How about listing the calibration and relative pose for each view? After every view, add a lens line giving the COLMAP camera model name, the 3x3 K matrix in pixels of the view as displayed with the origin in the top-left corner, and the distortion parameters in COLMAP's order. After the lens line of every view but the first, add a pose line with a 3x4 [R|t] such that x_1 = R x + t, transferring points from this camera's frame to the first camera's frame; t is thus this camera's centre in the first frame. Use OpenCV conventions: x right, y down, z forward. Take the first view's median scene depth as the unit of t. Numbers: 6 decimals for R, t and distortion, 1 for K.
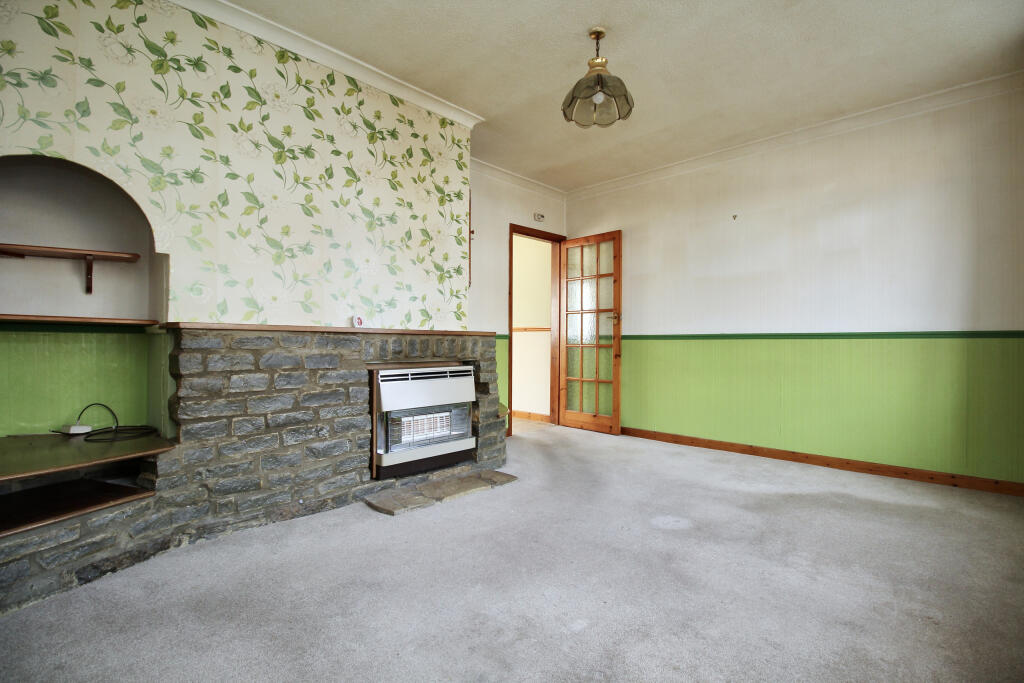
lens RADIAL K [[490.2, 0, 515.1], [0, 490.2, 347.2], [0, 0, 1]] dist [-0.011429, -0.000934]
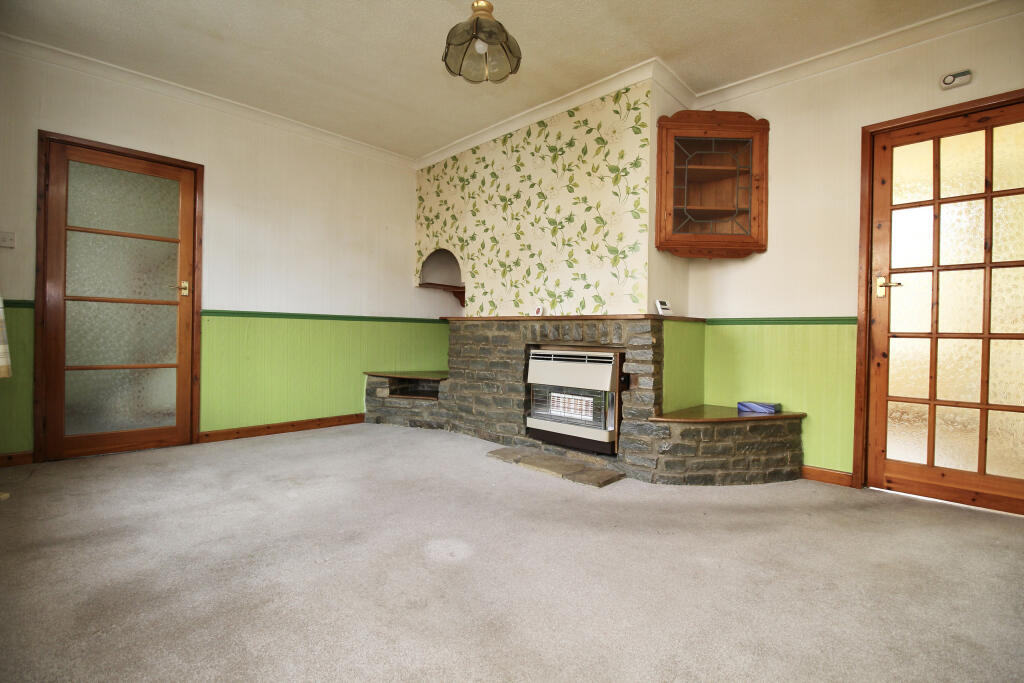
lens RADIAL K [[494.6, 0, 515.0], [0, 494.6, 337.7], [0, 0, 1]] dist [0.001303, -0.000452]
pose [[-0.031920, 0.010489, -0.999435, 0.933725], [-0.016311, 0.999806, 0.011014, 0.002832], [0.999357, 0.016653, -0.031743, 0.945859]]
